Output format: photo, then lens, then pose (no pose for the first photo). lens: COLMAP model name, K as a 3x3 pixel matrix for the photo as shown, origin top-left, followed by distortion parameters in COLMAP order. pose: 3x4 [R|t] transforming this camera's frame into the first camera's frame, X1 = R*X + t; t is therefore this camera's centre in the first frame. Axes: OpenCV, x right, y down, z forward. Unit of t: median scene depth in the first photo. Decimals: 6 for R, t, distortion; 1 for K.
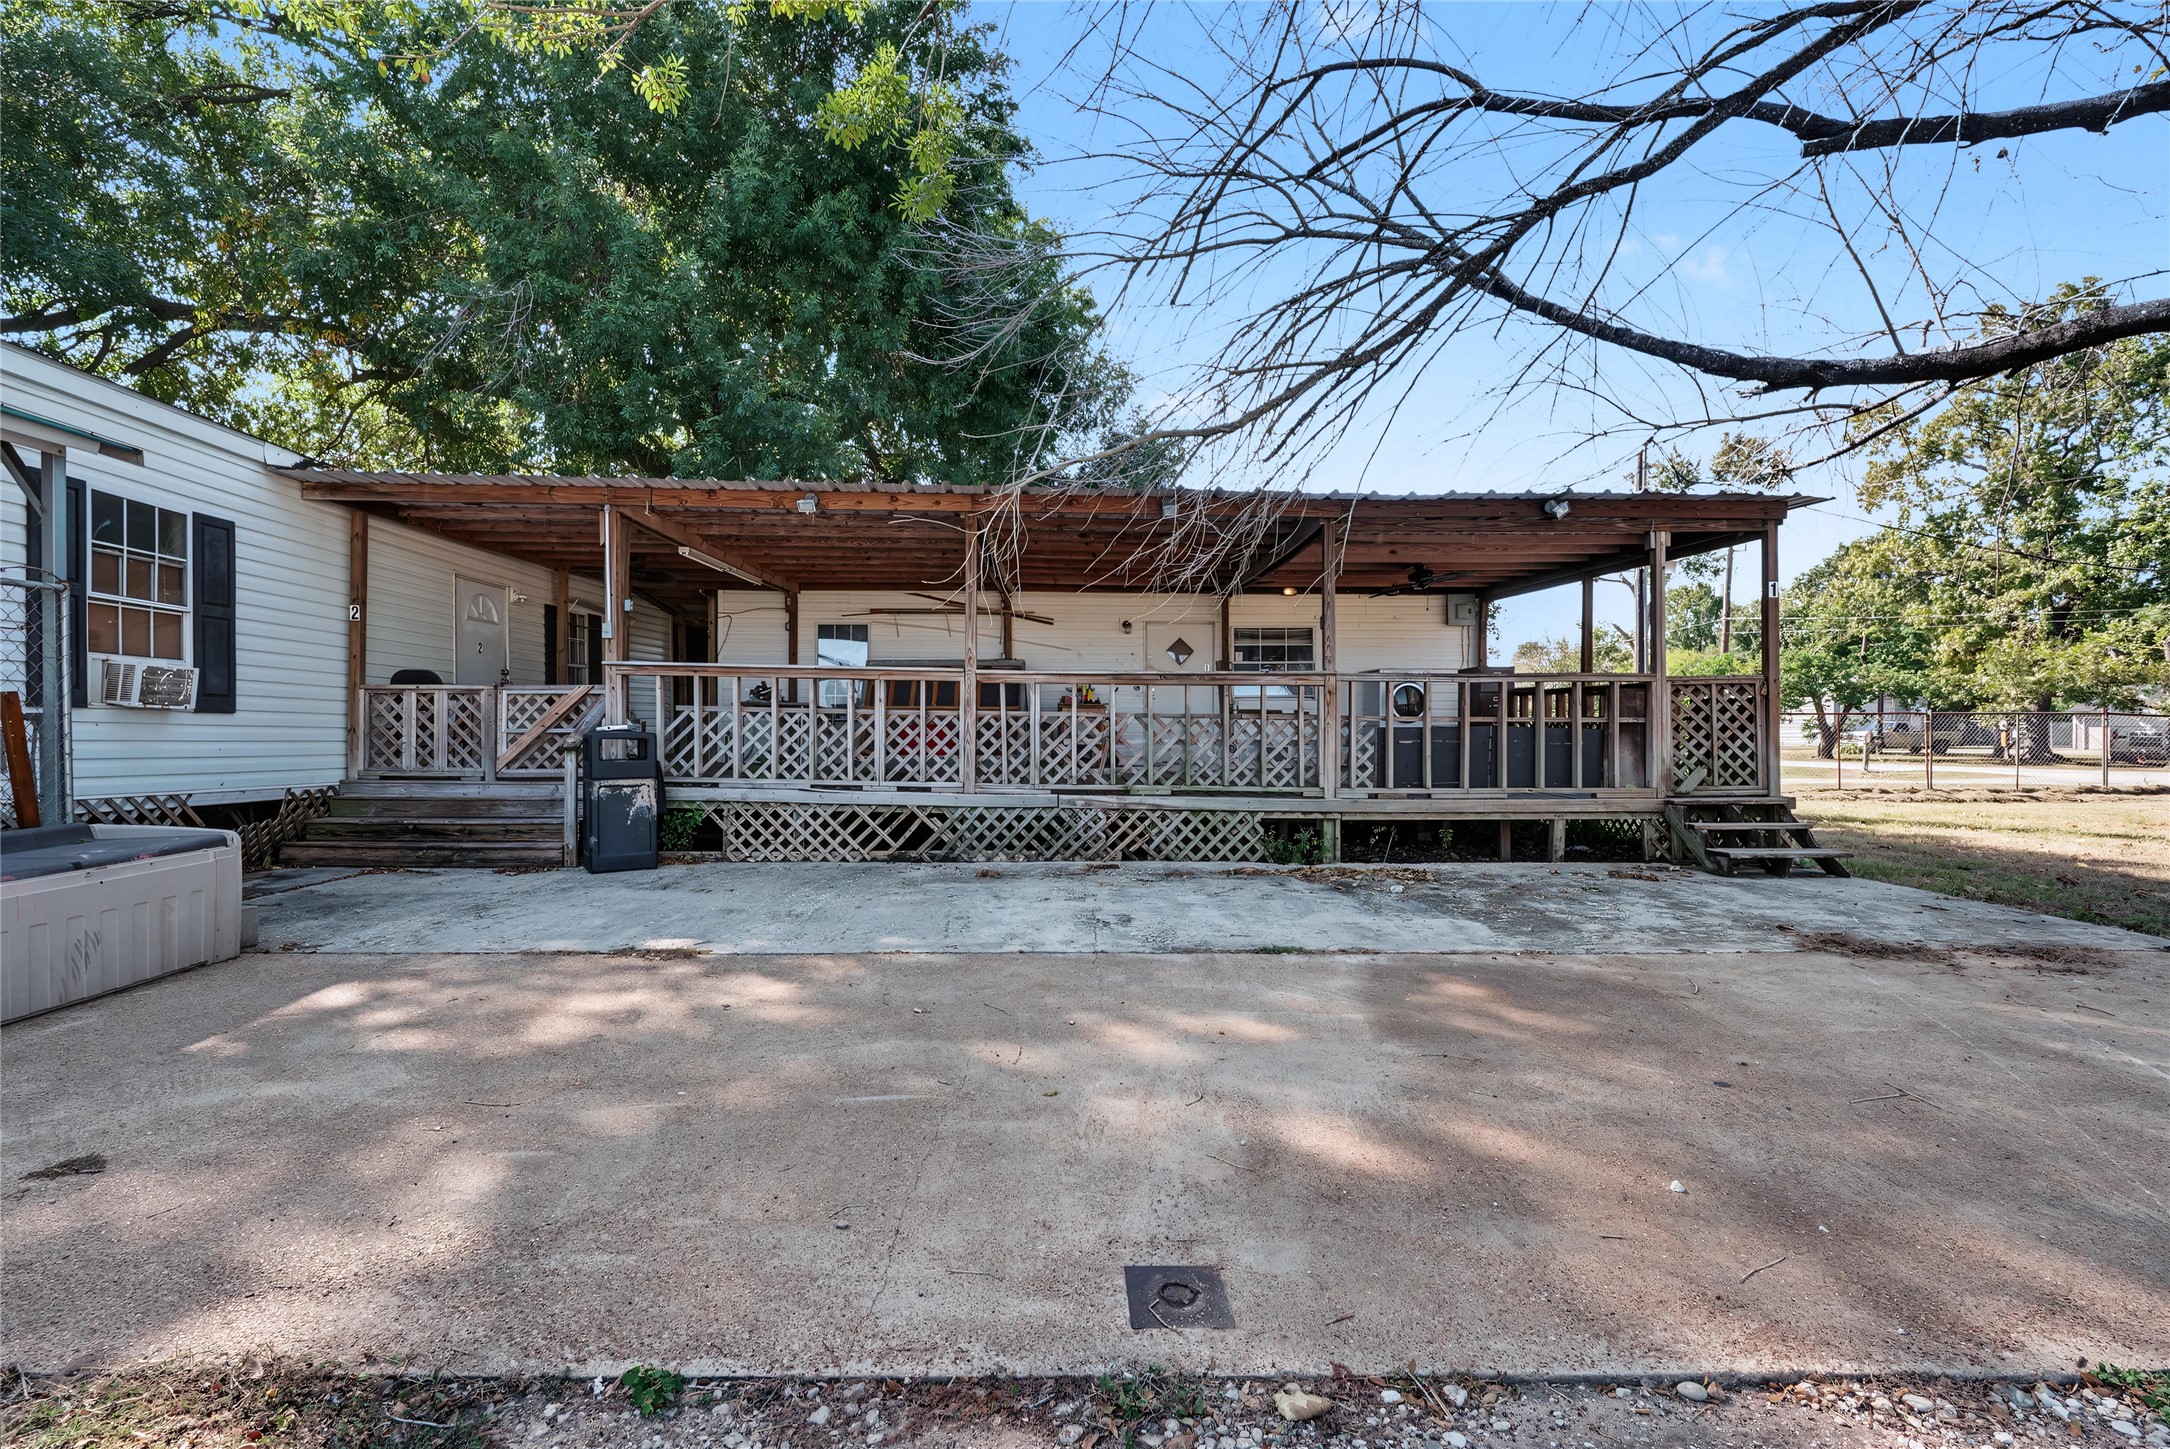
lens RADIAL K [[981.2, 0, 1075.9], [0, 981.2, 723.4], [0, 0, 1]] dist [-0.003957, -0.000421]
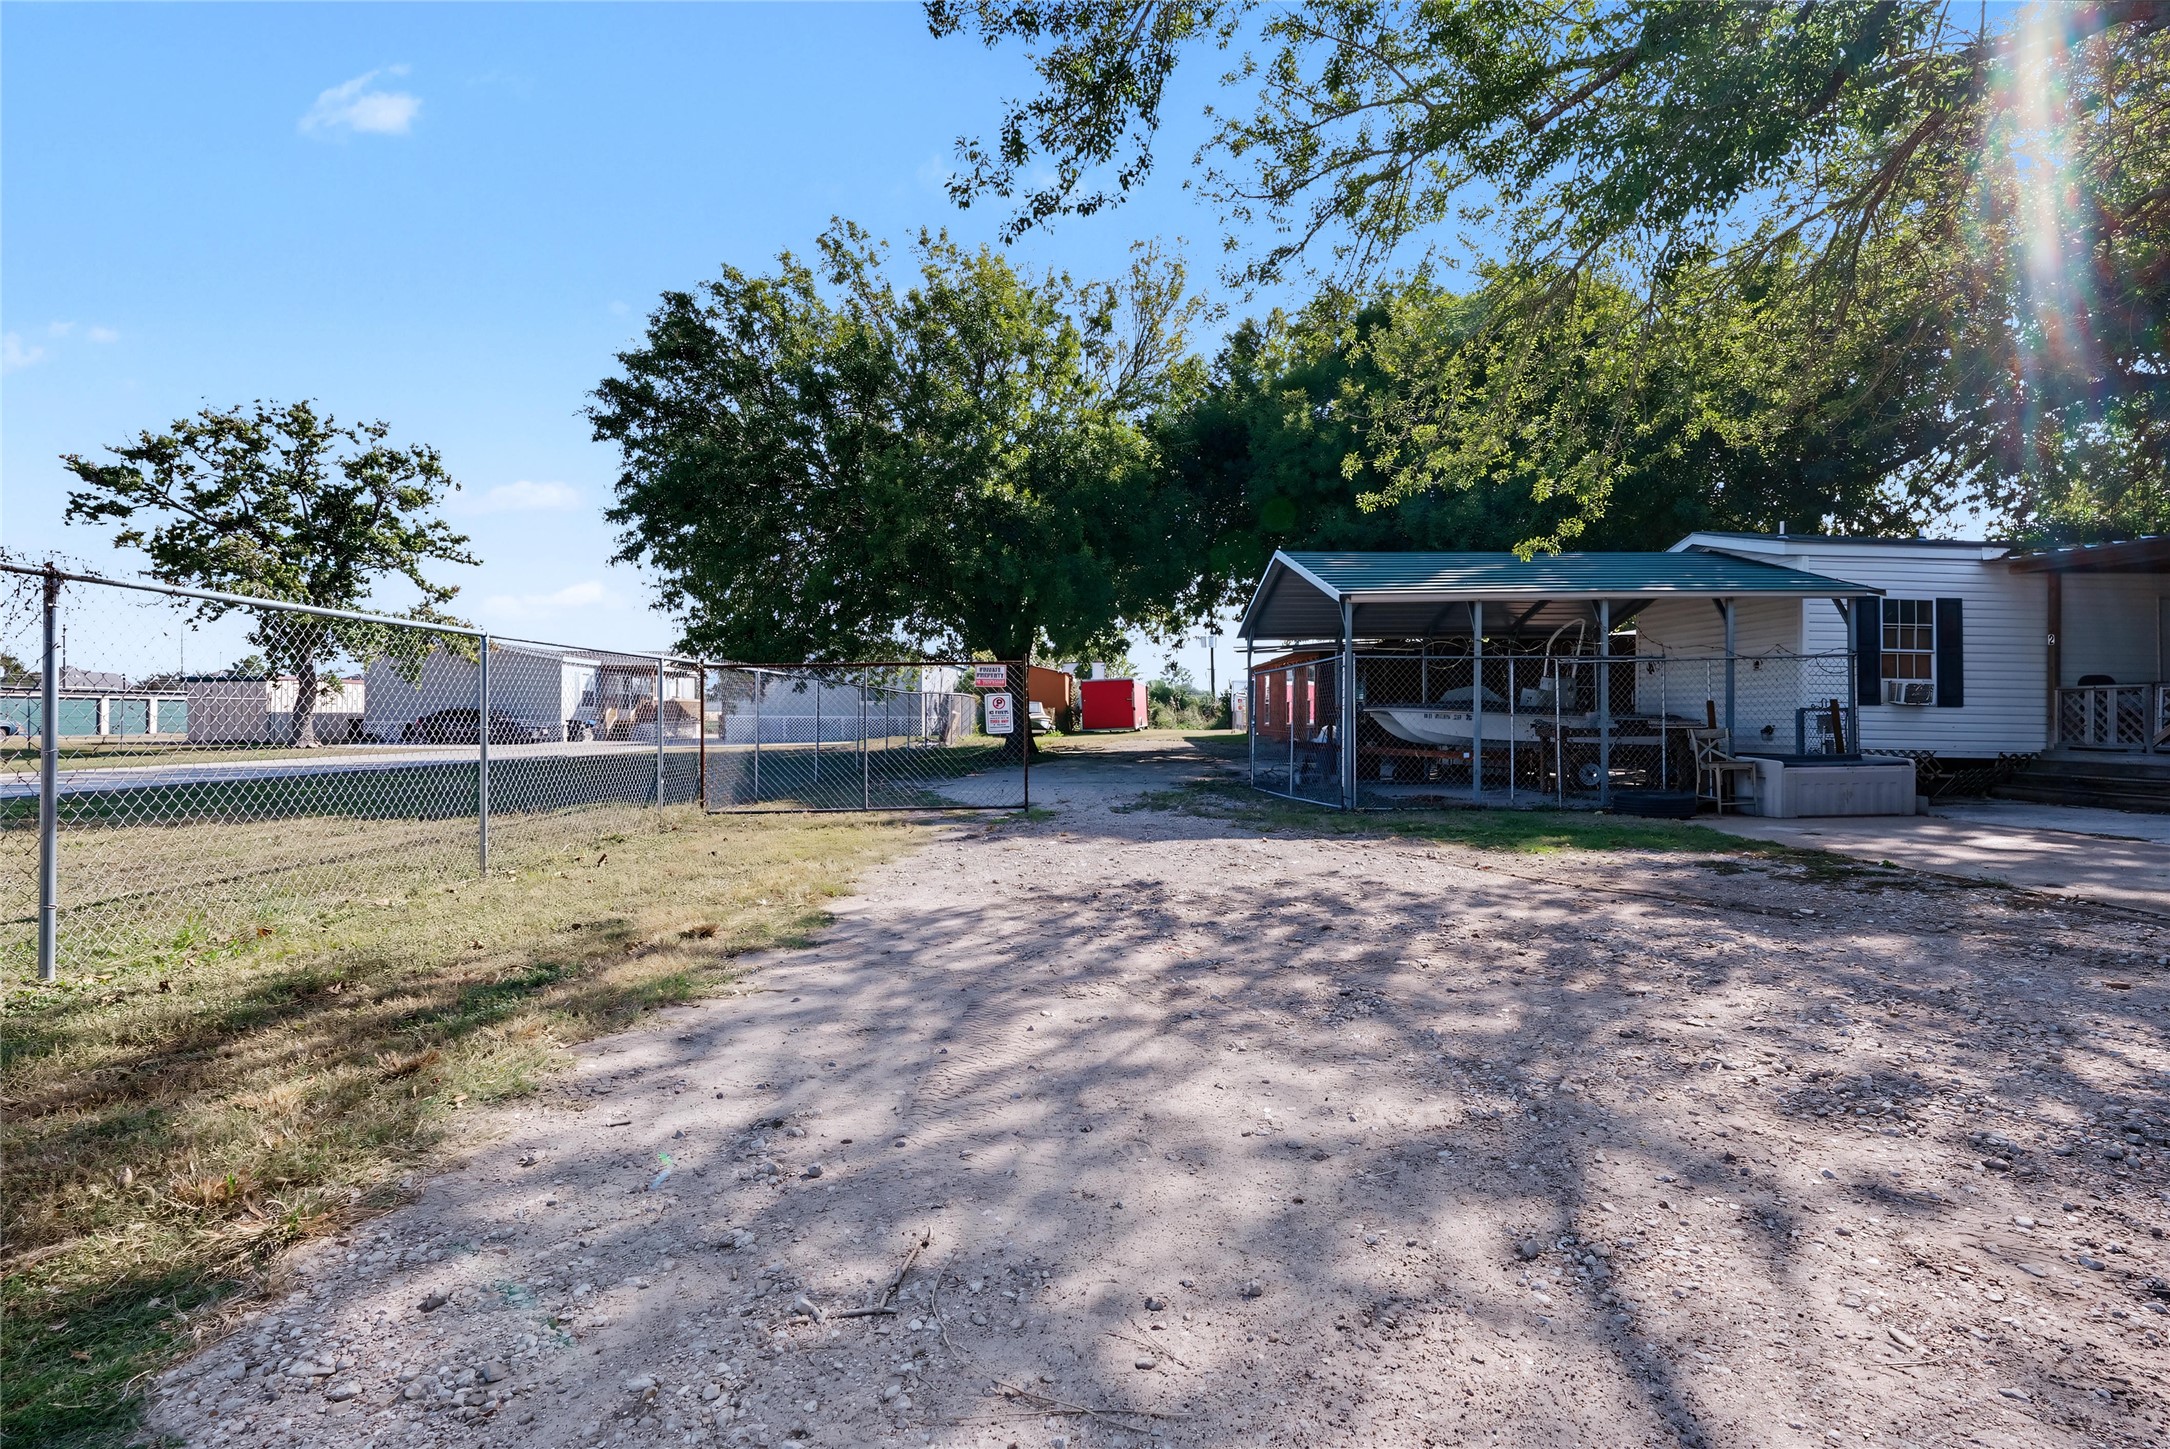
lens RADIAL K [[990.2, 0, 1092.6], [0, 990.2, 718.3], [0, 0, 1]] dist [-0.007534, 0.000455]
pose [[0.008392, -0.002957, -0.999960, 0.814278], [0.001862, 0.999994, -0.002942, 0.011438], [0.999963, -0.001837, 0.008397, -0.526453]]
